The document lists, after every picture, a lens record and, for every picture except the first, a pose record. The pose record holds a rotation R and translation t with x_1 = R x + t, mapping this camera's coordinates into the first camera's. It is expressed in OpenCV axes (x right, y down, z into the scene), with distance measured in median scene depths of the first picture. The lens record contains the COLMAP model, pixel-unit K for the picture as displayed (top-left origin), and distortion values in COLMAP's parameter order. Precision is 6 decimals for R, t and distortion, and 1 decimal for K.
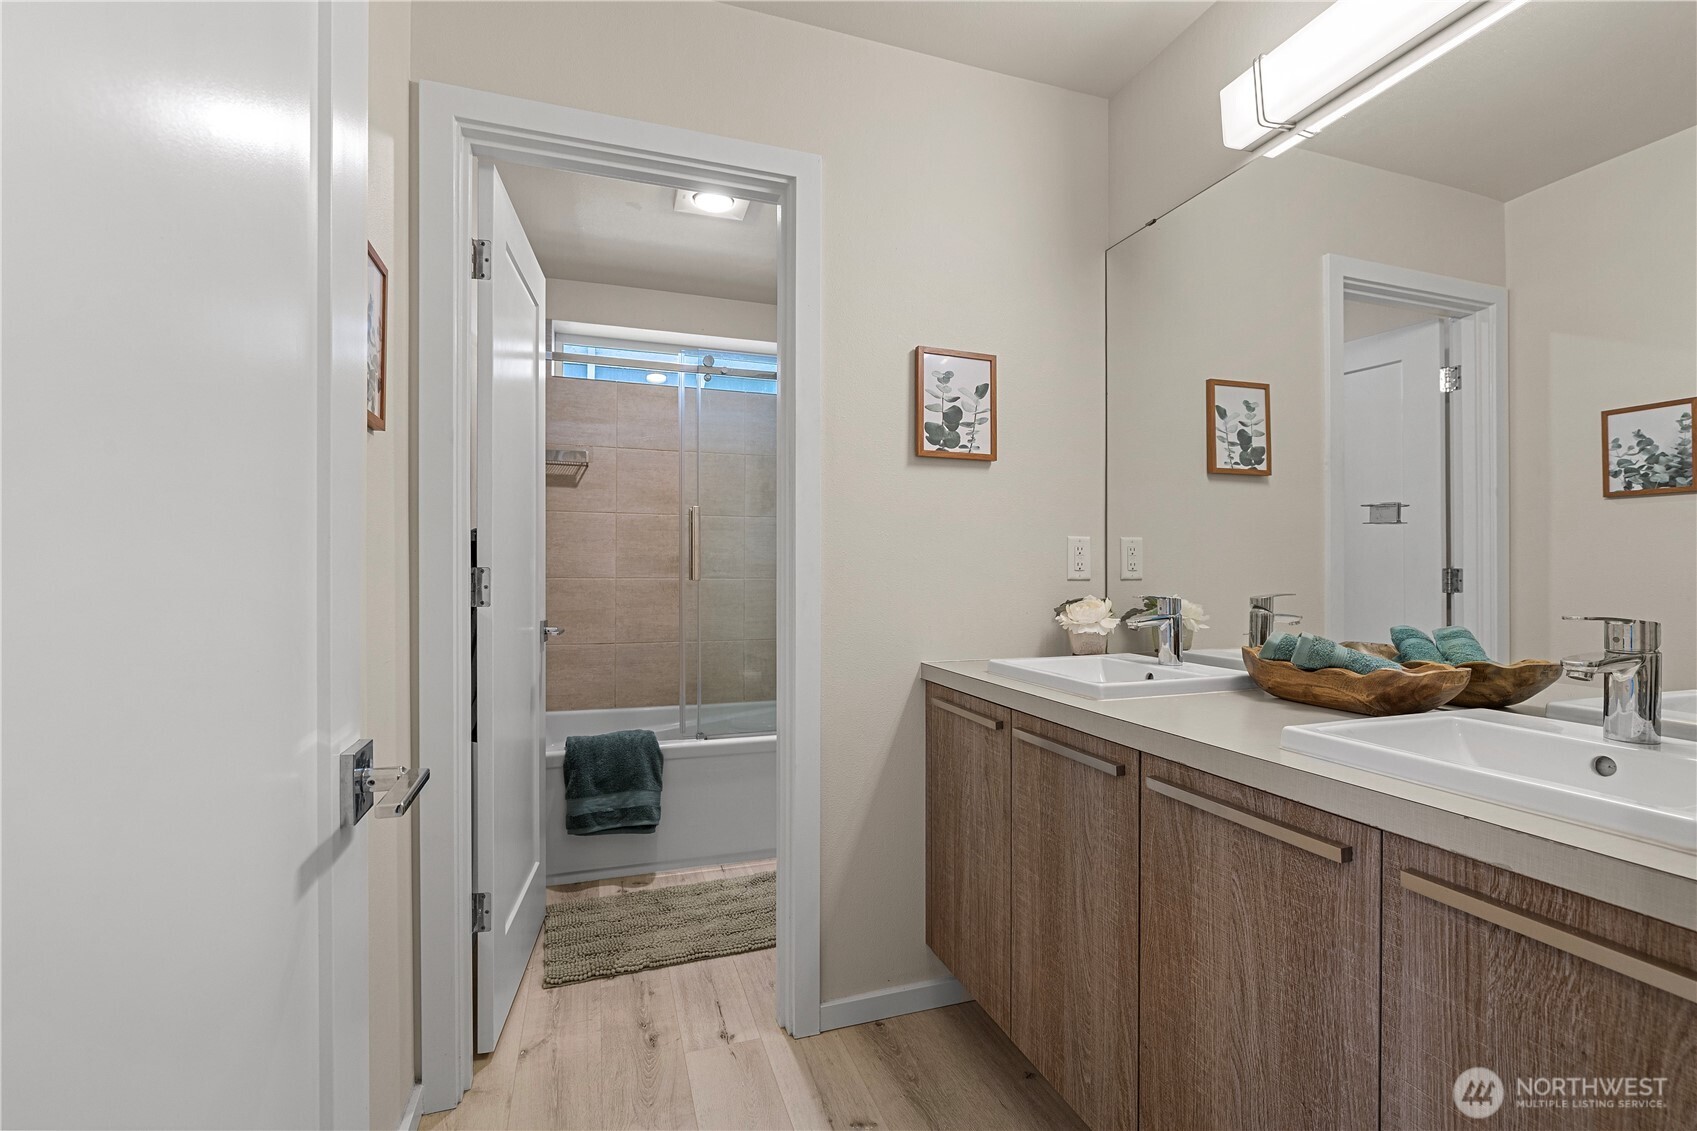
lens RADIAL K [[758.3, 0, 848.9], [0, 758.3, 570.2], [0, 0, 1]] dist [-0.004586, 0.000679]
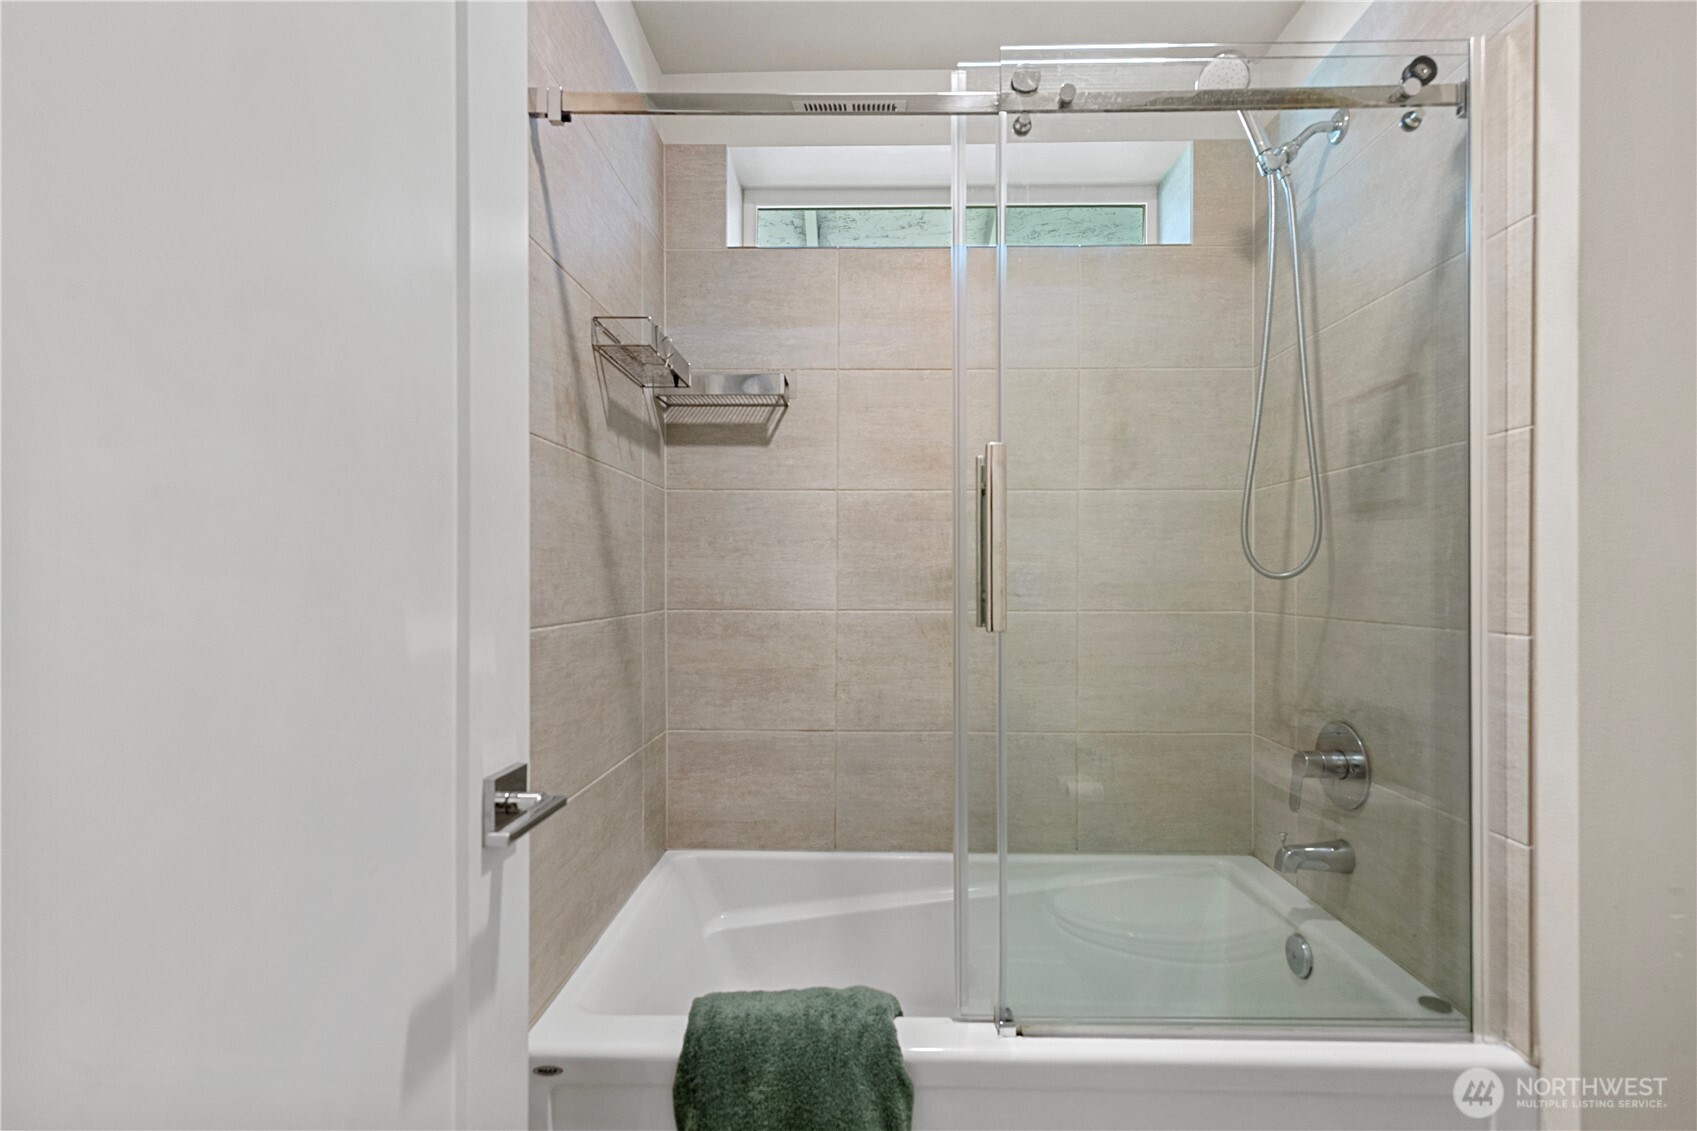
lens RADIAL K [[715.3, 0, 852.6], [0, 715.3, 569.5], [0, 0, 1]] dist [0.000735, 0.000161]
pose [[0.935484, -0.001931, -0.353363, -0.117124], [0.001102, 0.999996, -0.002549, -0.017409], [0.353367, 0.001995, 0.935483, 0.529424]]
